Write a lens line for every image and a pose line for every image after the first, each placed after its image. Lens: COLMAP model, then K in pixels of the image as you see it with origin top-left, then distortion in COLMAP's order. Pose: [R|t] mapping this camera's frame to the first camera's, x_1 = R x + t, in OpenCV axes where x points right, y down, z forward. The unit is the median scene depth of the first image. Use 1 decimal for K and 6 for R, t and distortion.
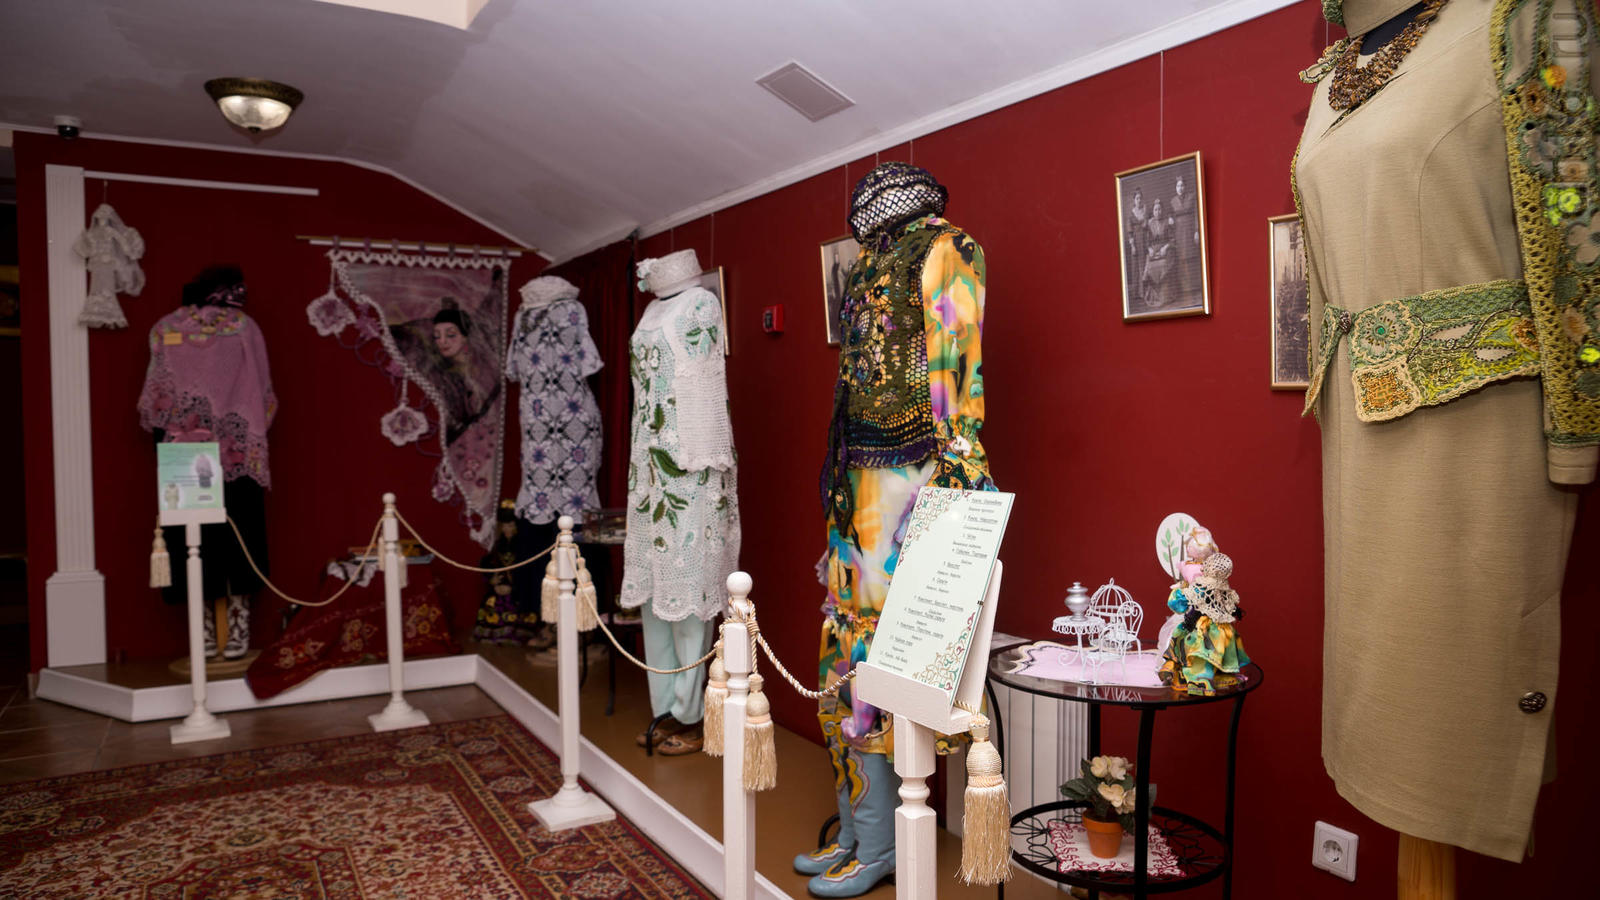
lens RADIAL K [[1096.3, 0, 794.2], [0, 1096.3, 457.2], [0, 0, 1]] dist [-0.110005, 0.089970]
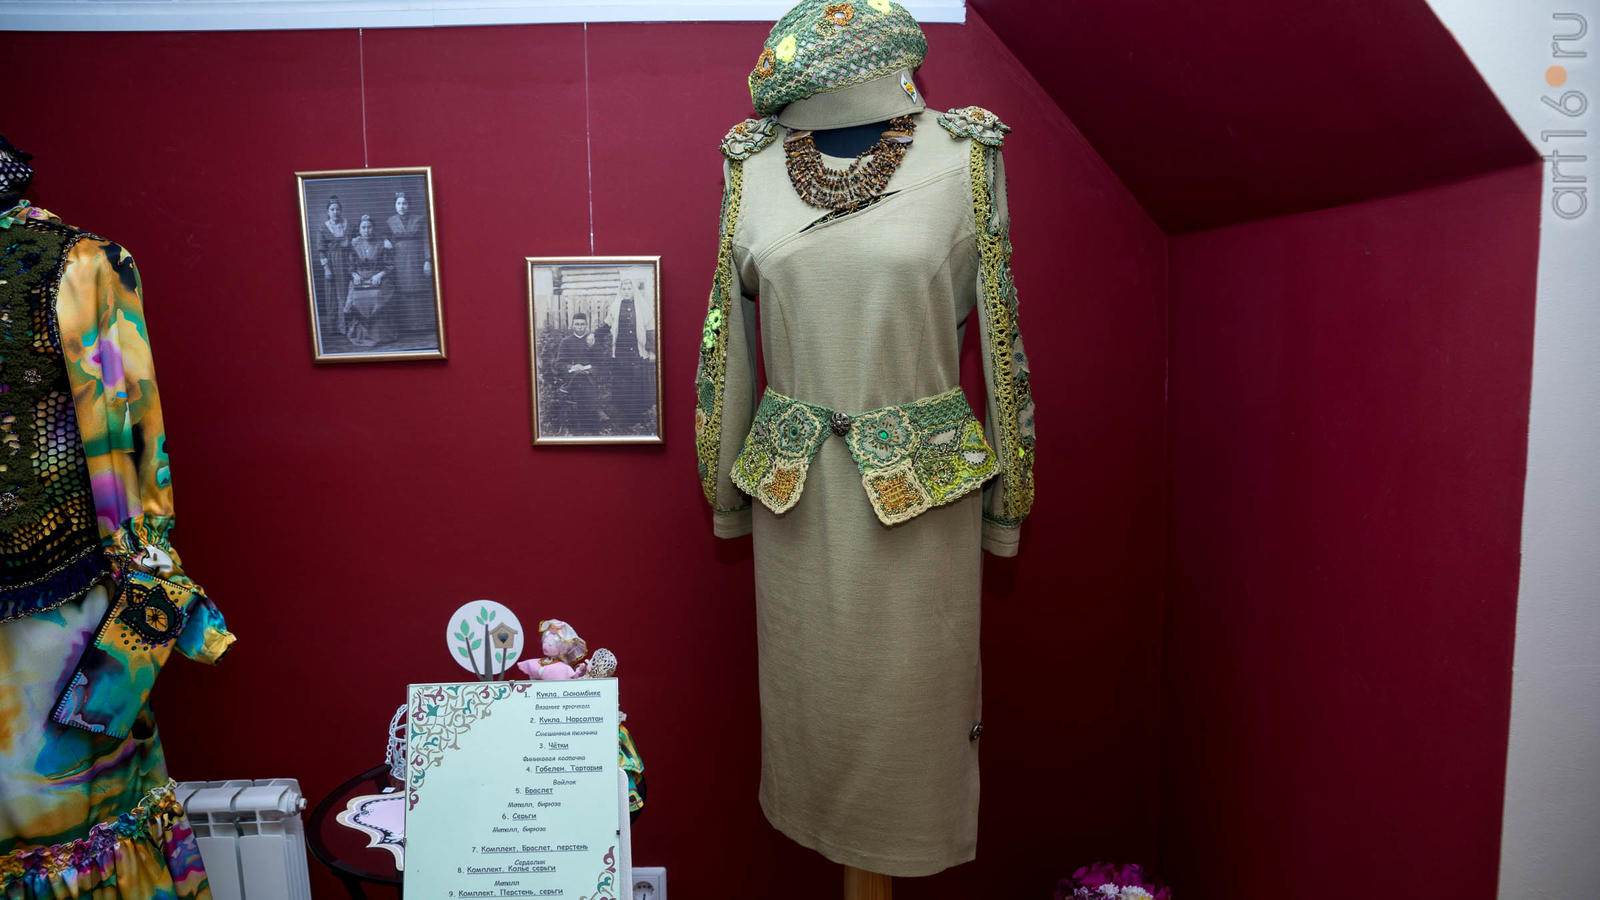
lens RADIAL K [[1096.3, 0, 794.2], [0, 1096.3, 457.2], [0, 0, 1]] dist [-0.110005, 0.089970]
pose [[0.441968, -0.115548, 0.889558, -0.257215], [0.053057, 0.993300, 0.102662, -0.121825], [-0.895460, 0.001824, 0.445138, 0.345589]]
